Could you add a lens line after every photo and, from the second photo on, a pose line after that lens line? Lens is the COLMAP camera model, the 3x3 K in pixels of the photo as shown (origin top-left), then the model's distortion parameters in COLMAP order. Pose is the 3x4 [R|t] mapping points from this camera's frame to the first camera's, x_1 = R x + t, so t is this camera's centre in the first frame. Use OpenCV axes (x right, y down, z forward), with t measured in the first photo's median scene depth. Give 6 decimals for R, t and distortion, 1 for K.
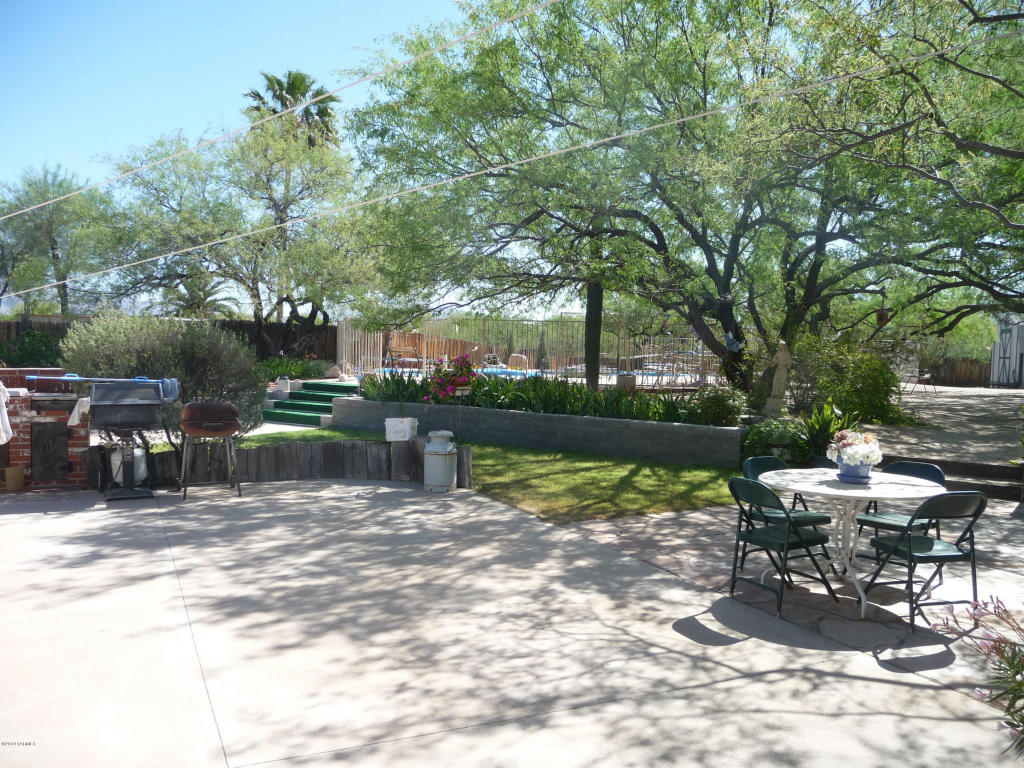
lens RADIAL K [[833.0, 0, 509.6], [0, 833.0, 383.8], [0, 0, 1]] dist [-0.020665, 0.018008]
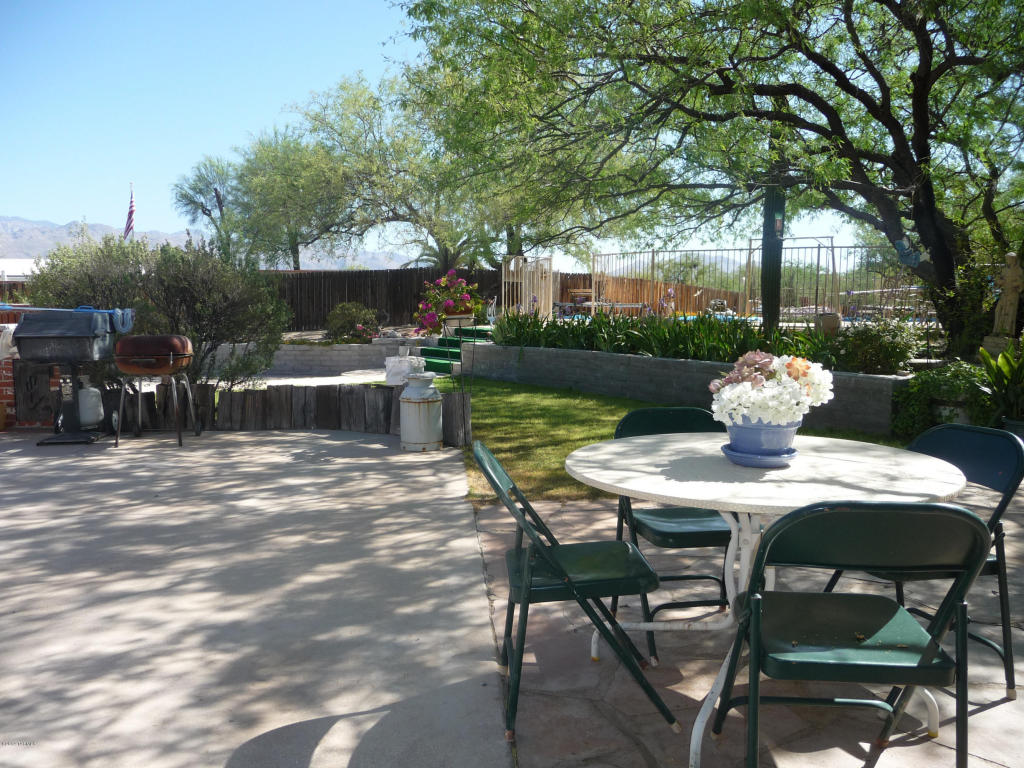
lens RADIAL K [[833.0, 0, 513.4], [0, 833.0, 386.1], [0, 0, 1]] dist [-0.020665, 0.018008]
pose [[0.936354, 0.014244, -0.350769, 0.231004], [0.004159, 0.998656, 0.051657, 0.025829], [0.351034, -0.049829, 0.935036, 0.265906]]
